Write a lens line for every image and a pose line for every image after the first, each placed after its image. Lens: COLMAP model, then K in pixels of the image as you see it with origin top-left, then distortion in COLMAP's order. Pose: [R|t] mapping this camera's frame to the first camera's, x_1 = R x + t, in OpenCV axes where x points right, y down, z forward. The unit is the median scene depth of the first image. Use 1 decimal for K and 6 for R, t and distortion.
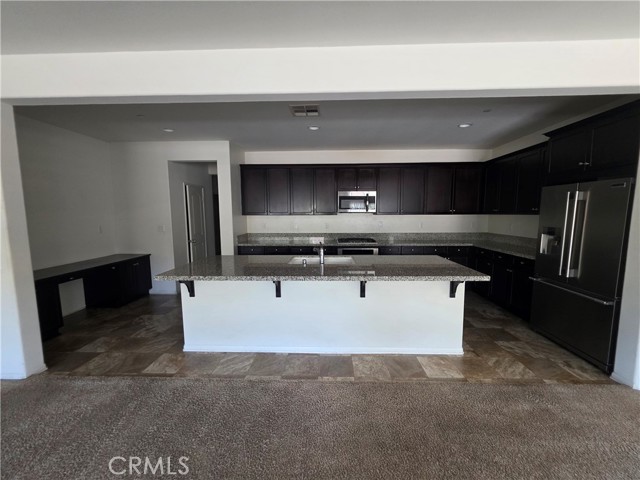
lens RADIAL K [[256.6, 0, 324.6], [0, 256.6, 240.9], [0, 0, 1]] dist [-0.000872, 0.000055]
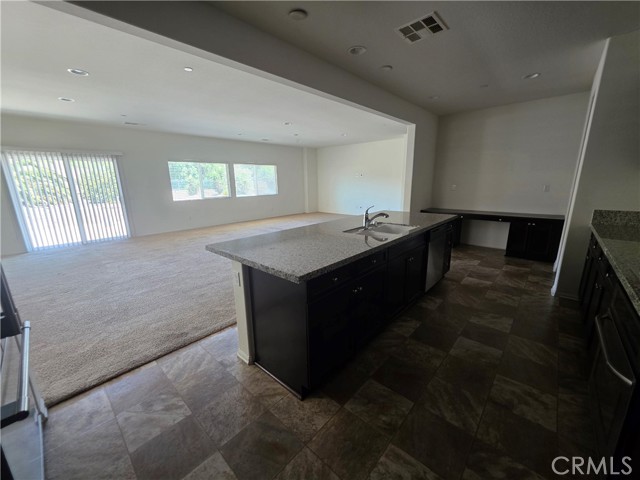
lens RADIAL K [[256.6, 0, 324.6], [0, 256.6, 240.9], [0, 0, 1]] dist [-0.000872, 0.000055]
pose [[-0.645045, 0.189121, -0.740372, 0.827052], [-0.065434, 0.951660, 0.300101, -0.149102], [0.761338, 0.242024, -0.601488, 1.484927]]
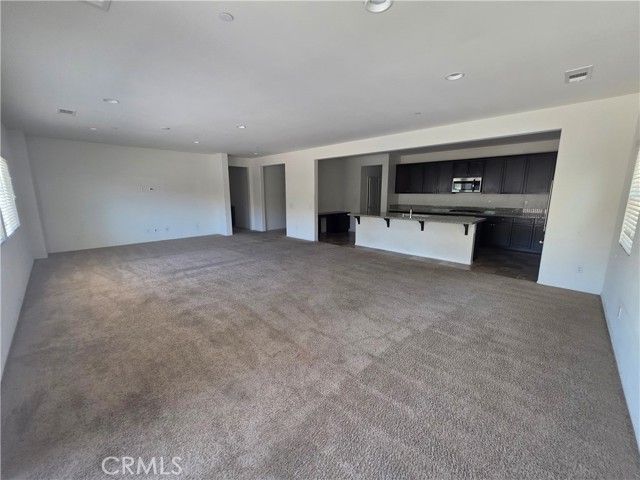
lens RADIAL K [[258.3, 0, 318.2], [0, 258.3, 240.6], [0, 0, 1]] dist [-0.000025, 0.000011]
pose [[0.726306, 0.127781, -0.675390, 0.925680], [-0.074221, 0.991403, 0.107754, 0.117311], [0.683353, -0.028135, 0.729546, -1.150559]]
